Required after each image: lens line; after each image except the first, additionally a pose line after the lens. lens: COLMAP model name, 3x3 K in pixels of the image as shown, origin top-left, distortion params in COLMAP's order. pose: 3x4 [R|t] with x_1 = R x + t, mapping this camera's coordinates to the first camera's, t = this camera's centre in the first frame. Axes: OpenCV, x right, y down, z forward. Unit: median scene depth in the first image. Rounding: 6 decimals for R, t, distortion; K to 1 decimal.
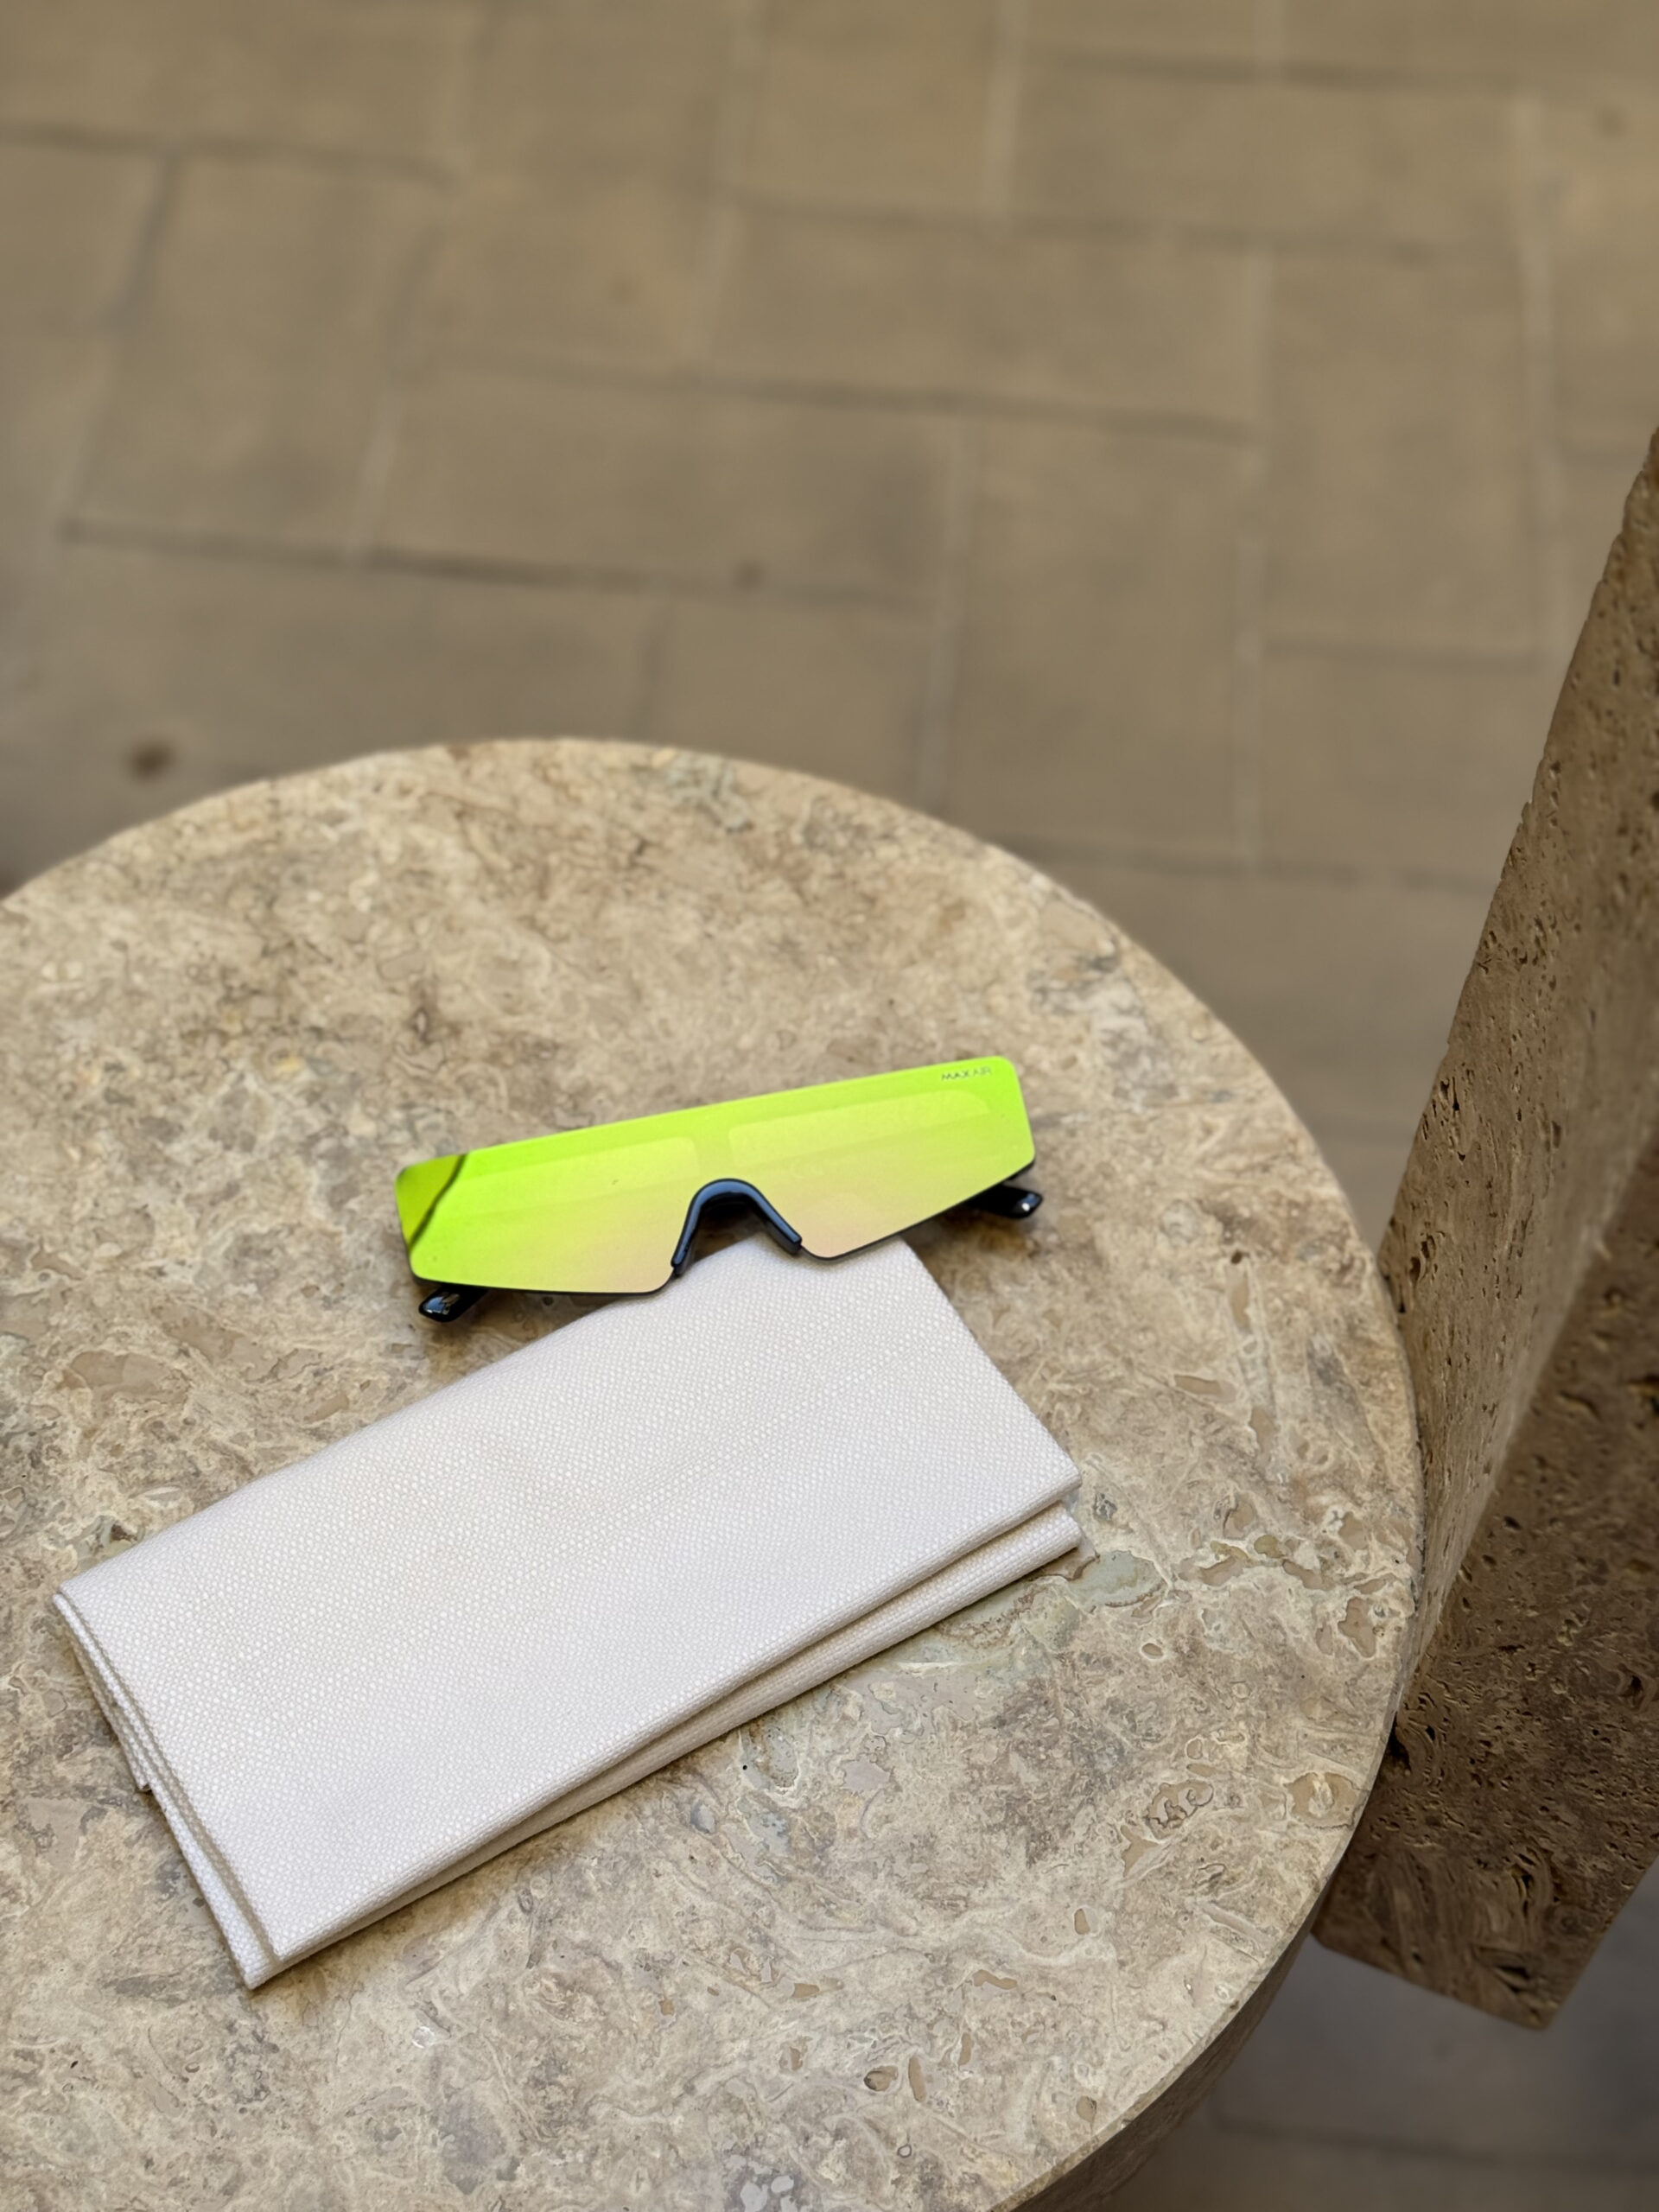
lens RADIAL K [[3201.1, 0, 849.1], [0, 3201.1, 1107.1], [0, 0, 1]] dist [0.089836, 0.000000]
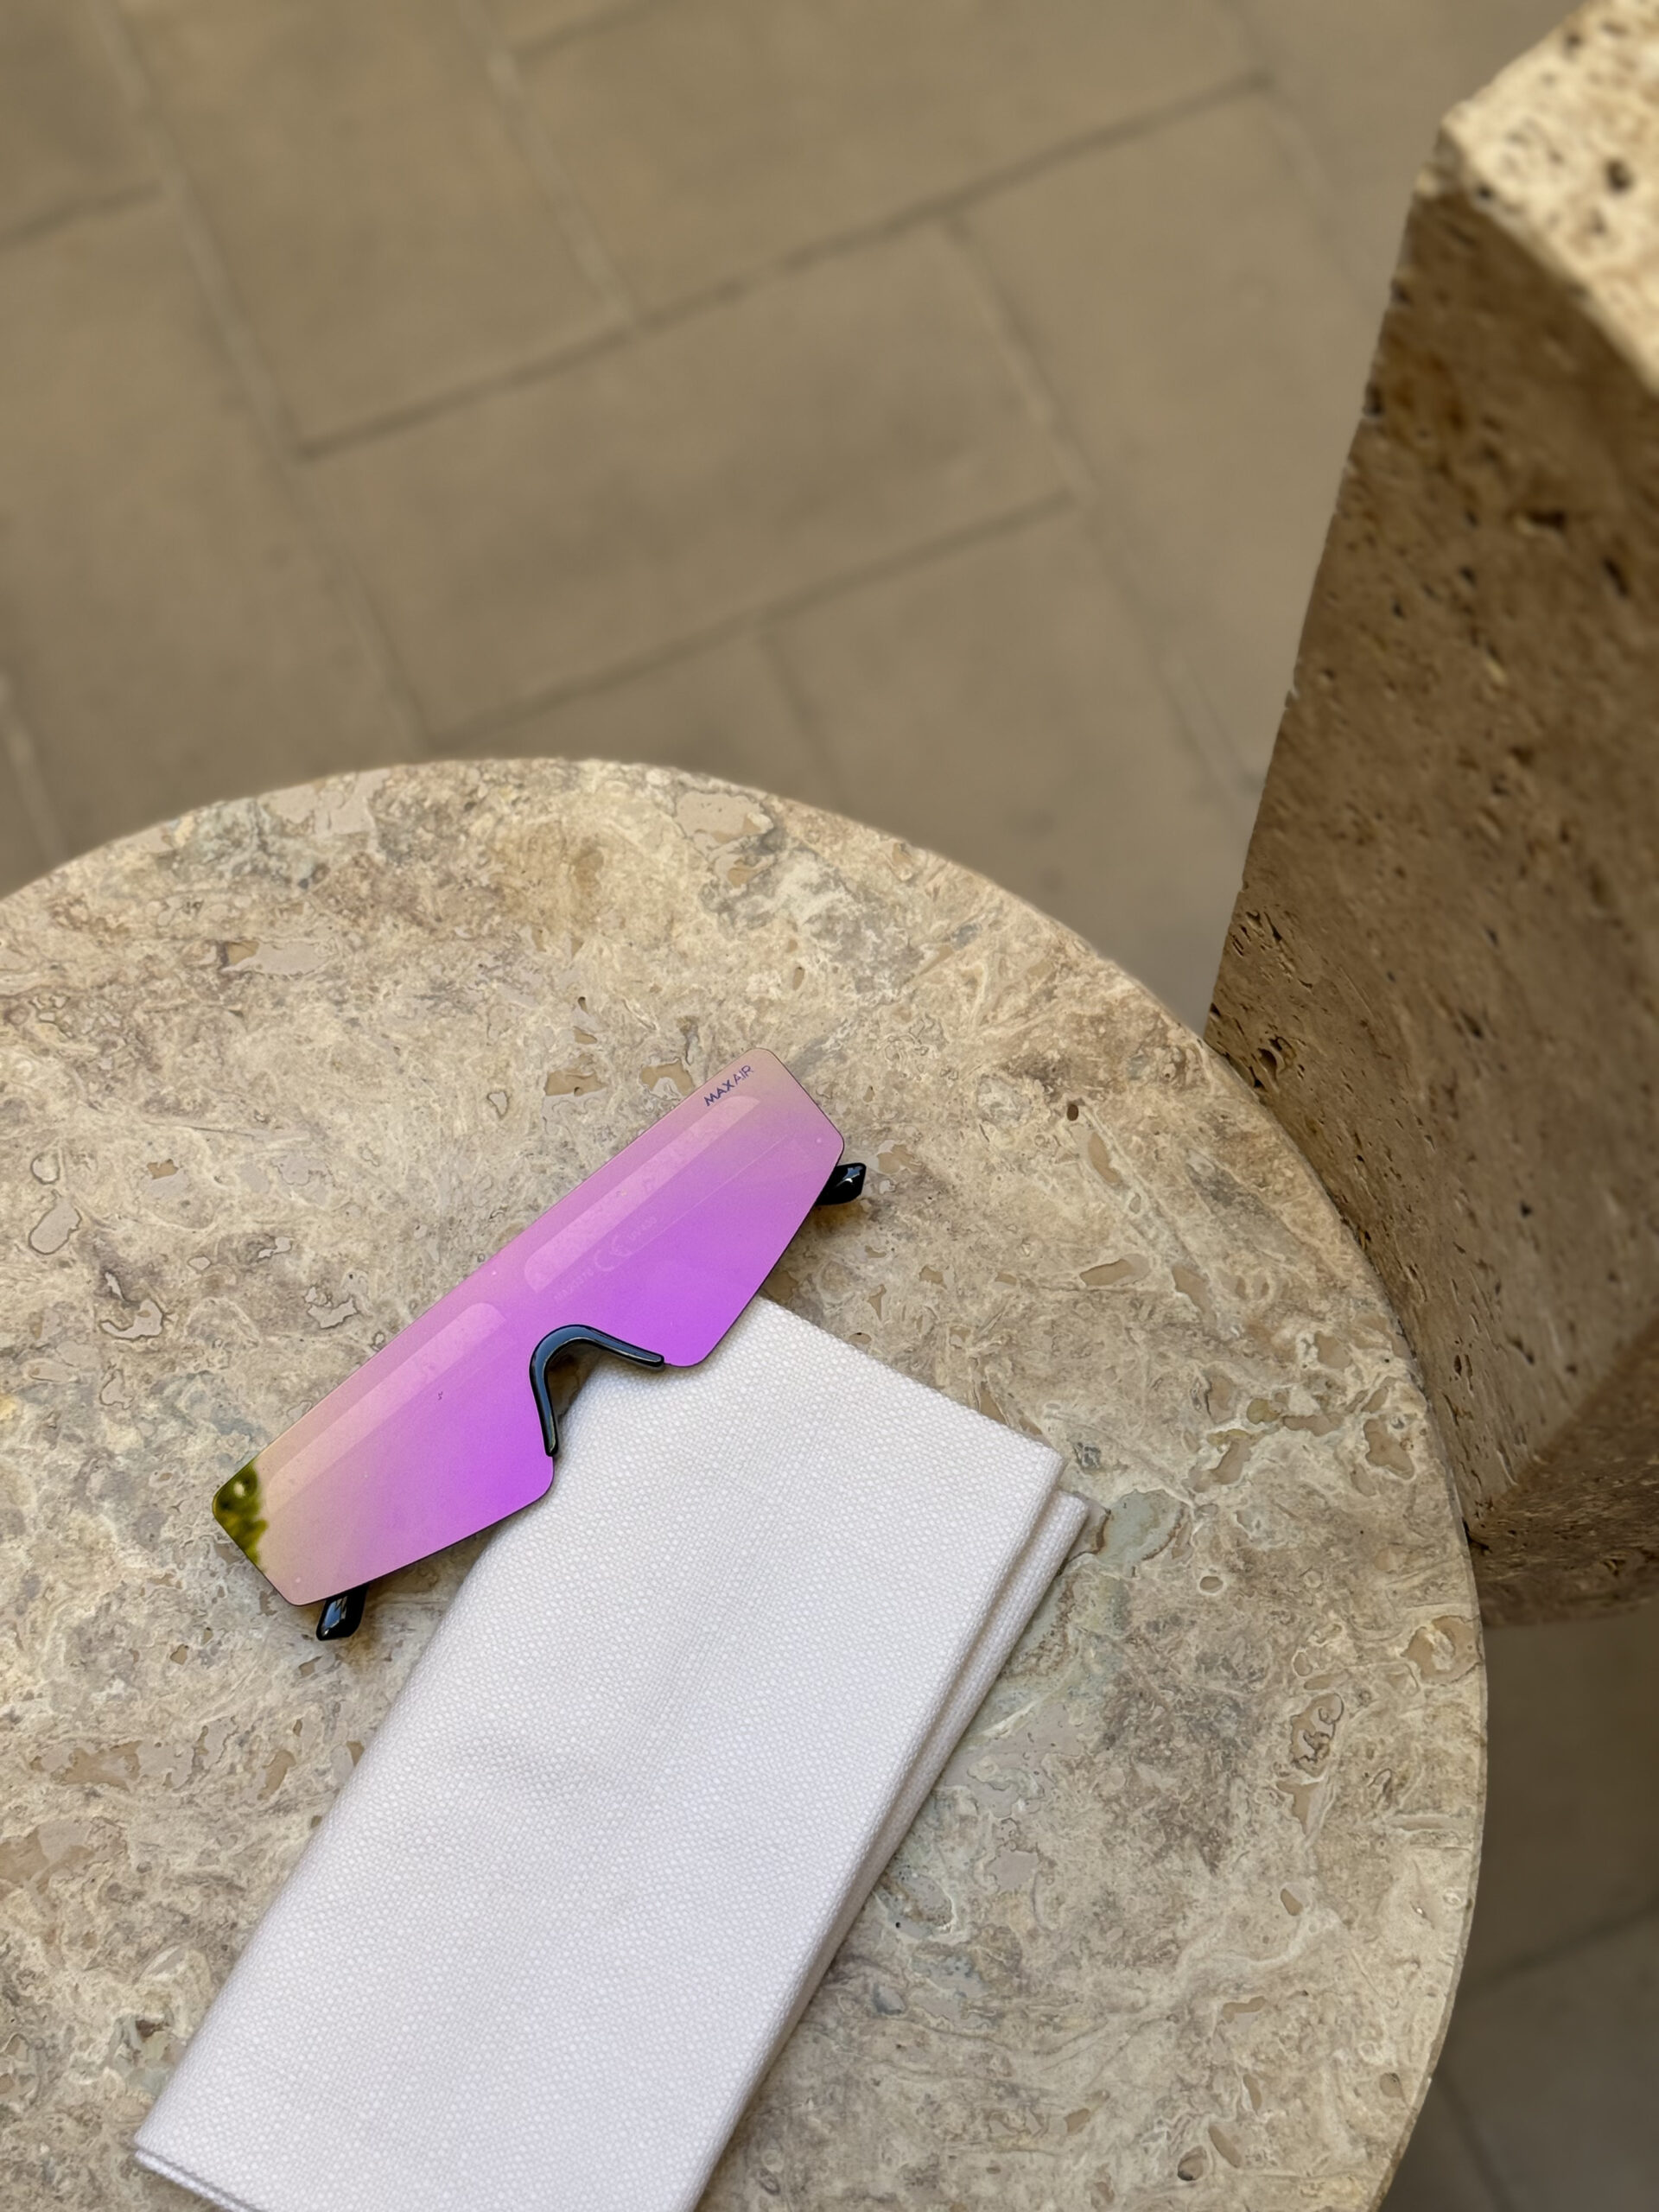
lens RADIAL K [[3201.1, 0, 823.3], [0, 3201.1, 1108.0], [0, 0, 1]] dist [0.089836, 0.000000]
pose [[0.879716, -0.466437, 0.092393, -0.025860], [0.422243, 0.855649, 0.299292, -0.270337], [-0.218656, -0.224280, 0.949678, 0.164800]]
